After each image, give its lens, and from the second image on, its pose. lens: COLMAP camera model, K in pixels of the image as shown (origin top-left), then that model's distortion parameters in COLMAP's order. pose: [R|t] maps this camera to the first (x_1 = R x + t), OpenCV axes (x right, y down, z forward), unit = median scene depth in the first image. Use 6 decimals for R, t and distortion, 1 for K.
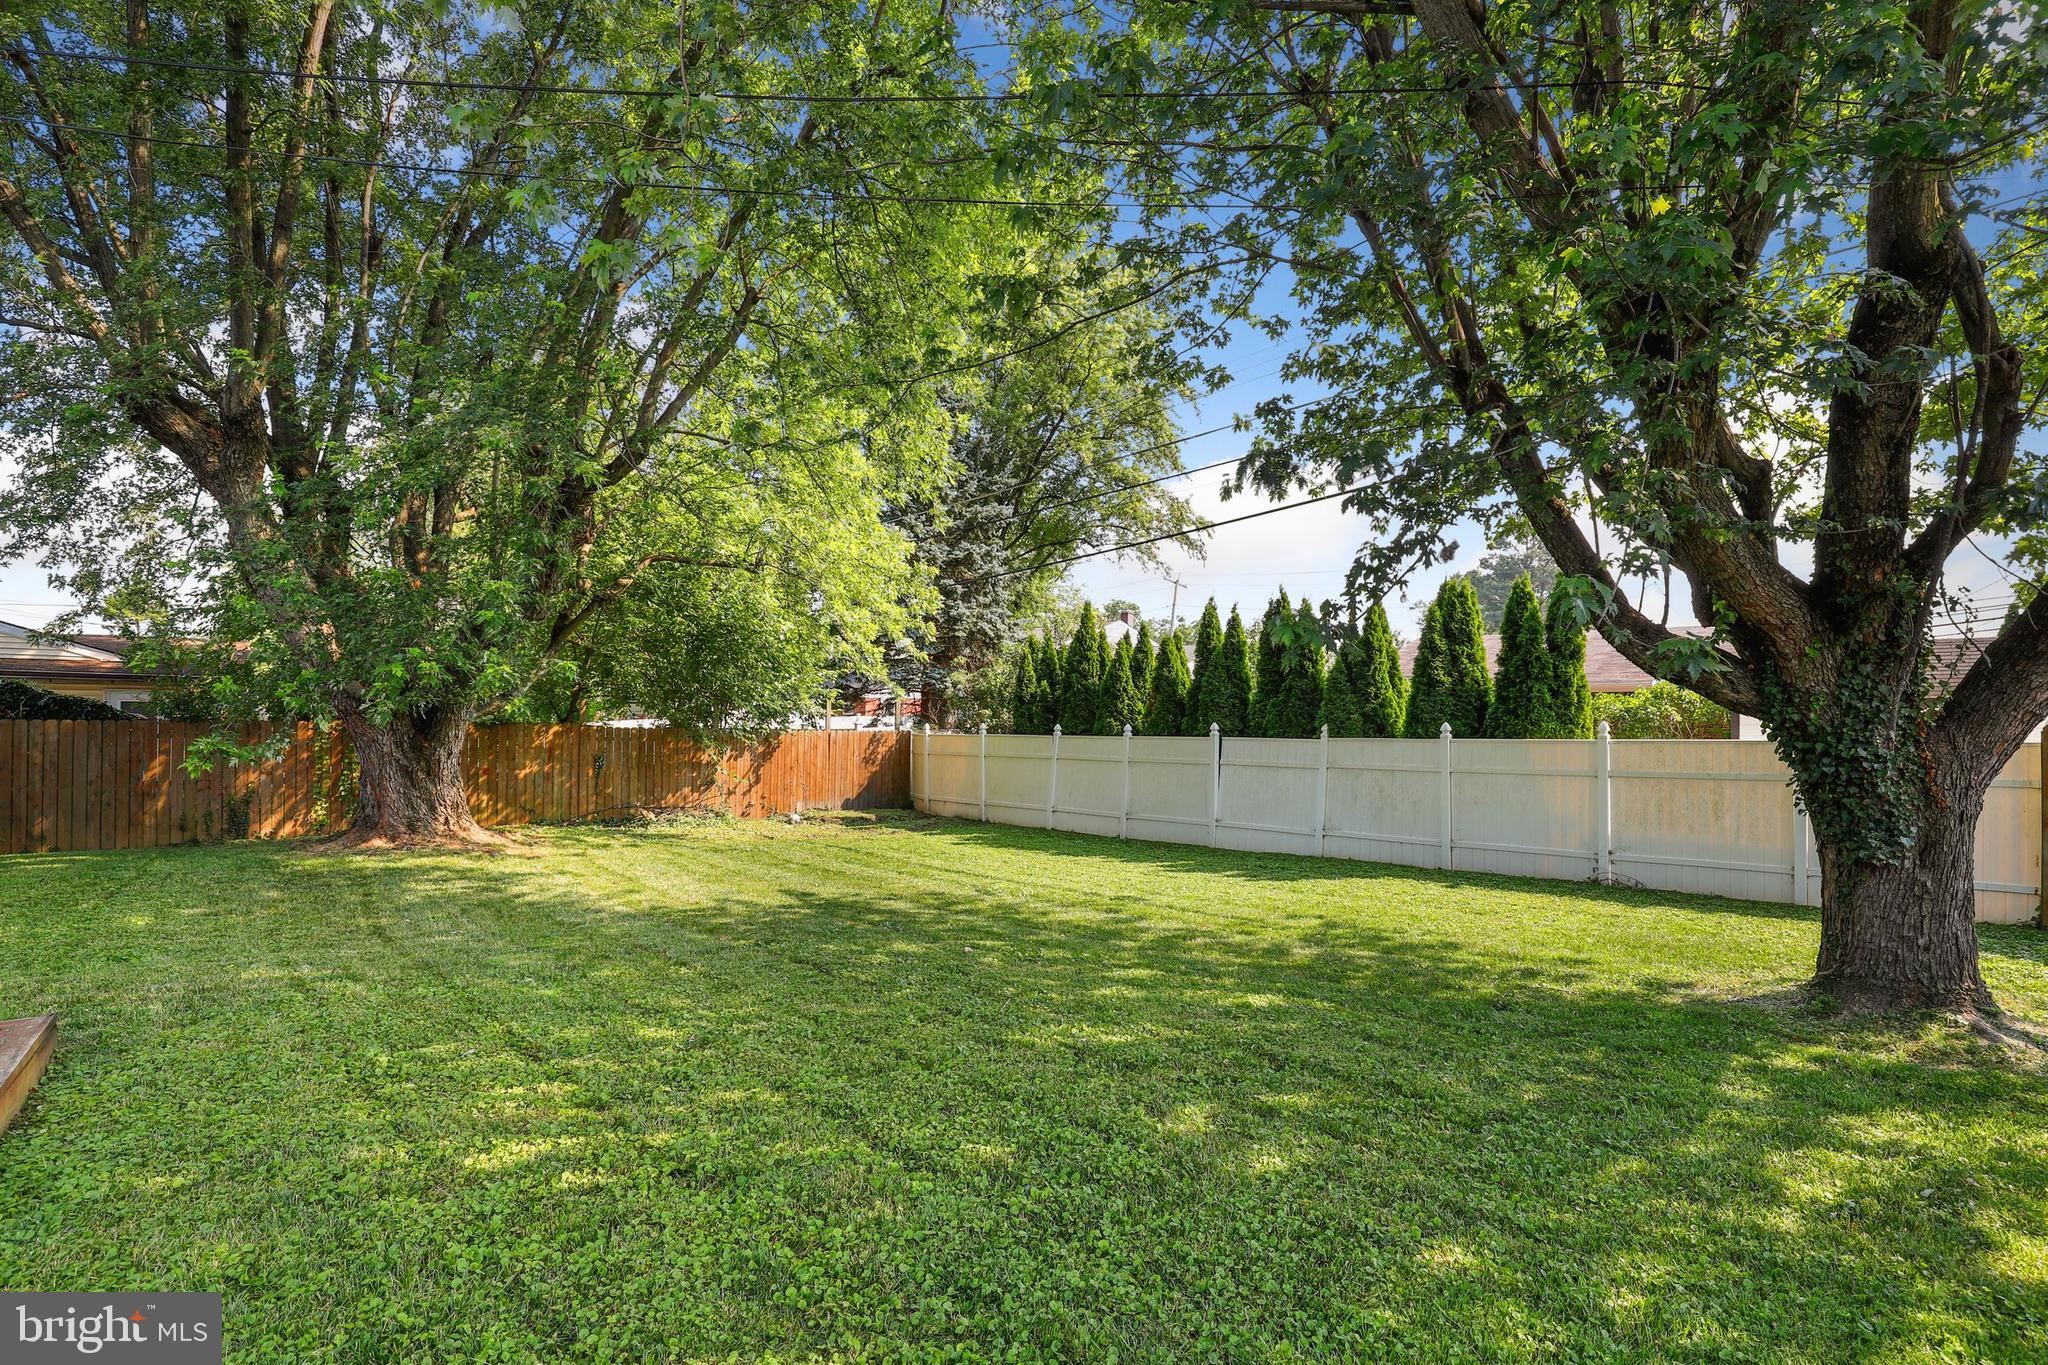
lens RADIAL K [[943.5, 0, 1024.7], [0, 943.5, 700.6], [0, 0, 1]] dist [-0.022405, 0.007527]
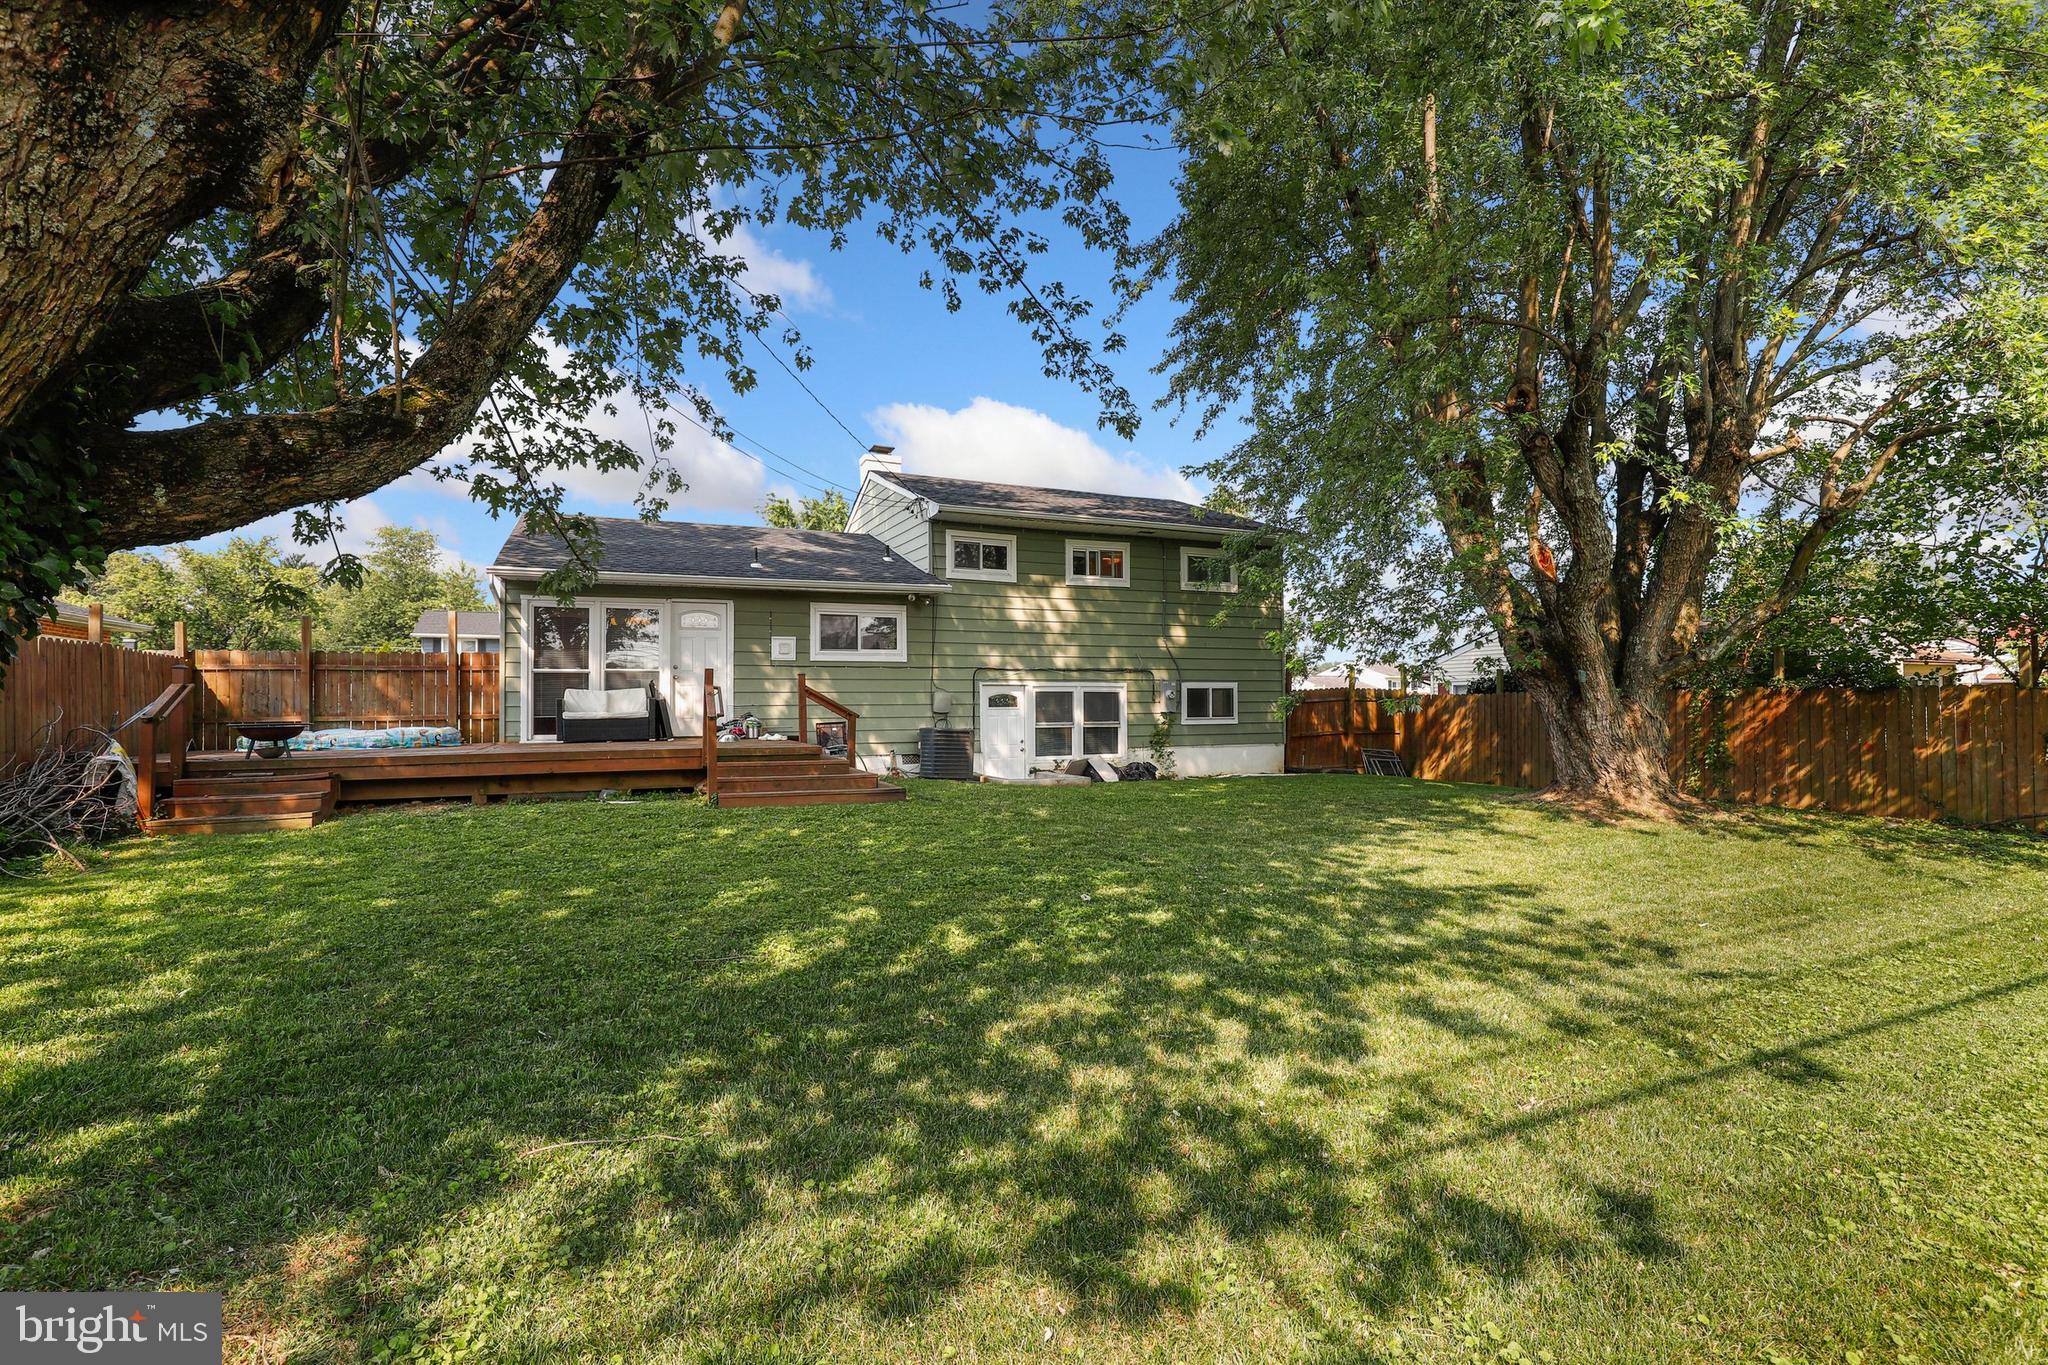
lens RADIAL K [[943.5, 0, 1022.8], [0, 943.5, 689.5], [0, 0, 1]] dist [-0.022405, 0.007527]
pose [[-0.270236, -0.023887, -0.962498, 0.413166], [0.015293, 0.999460, -0.029098, 0.042213], [0.962673, -0.022583, -0.269725, 0.580702]]
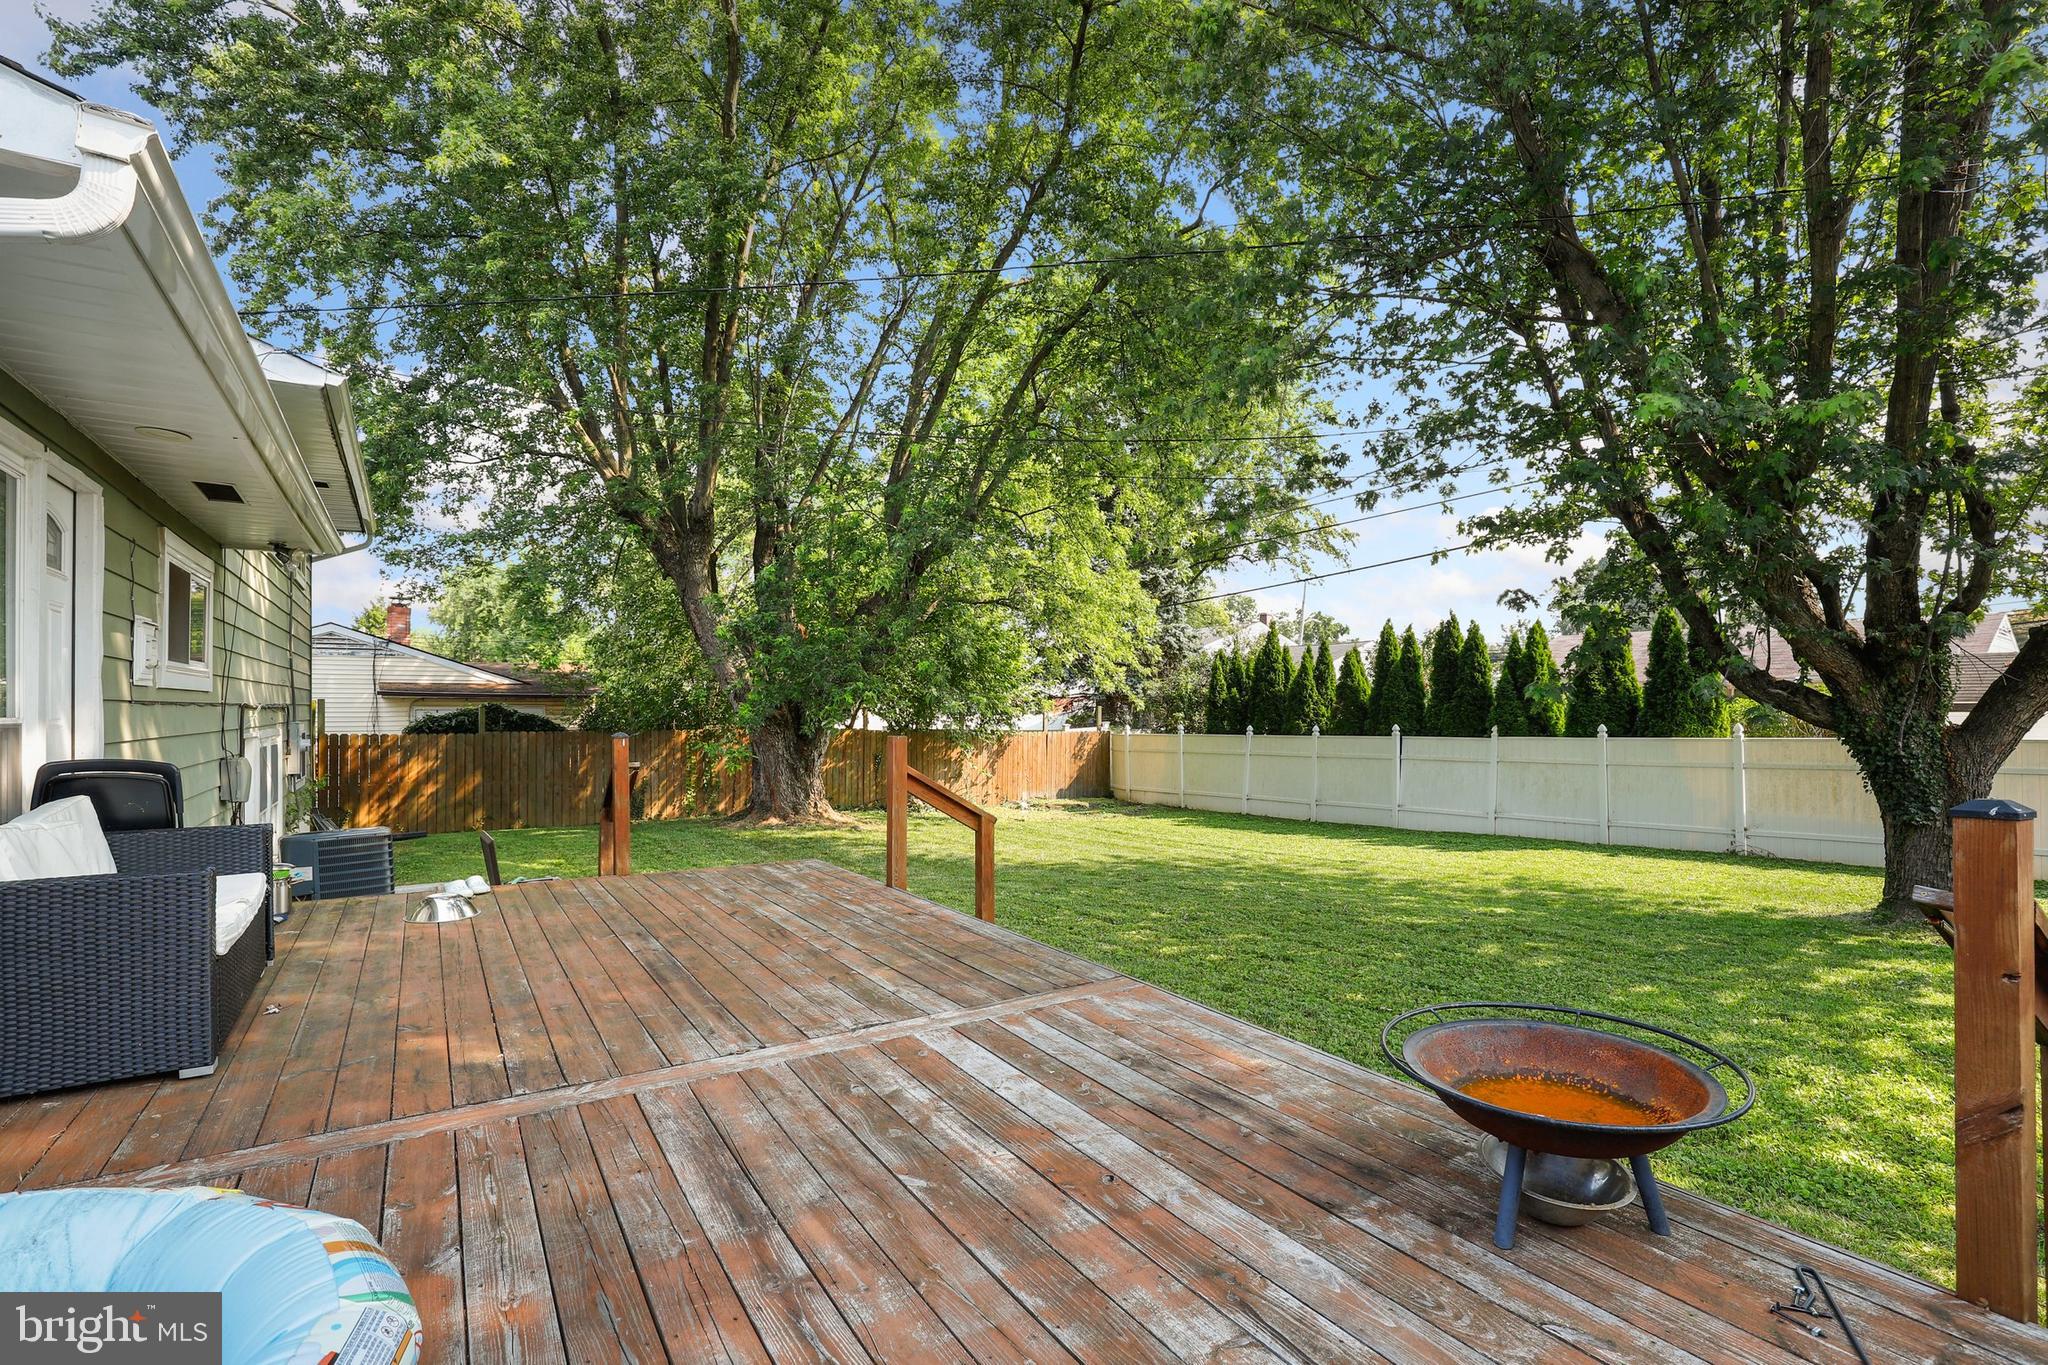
lens RADIAL K [[943.5, 0, 1027.0], [0, 943.5, 689.5], [0, 0, 1]] dist [-0.022405, 0.007527]
pose [[0.993900, -0.012604, -0.109559, -0.139991], [0.012144, 0.999914, -0.004863, -0.021847], [0.109611, 0.003503, 0.993968, -0.255330]]
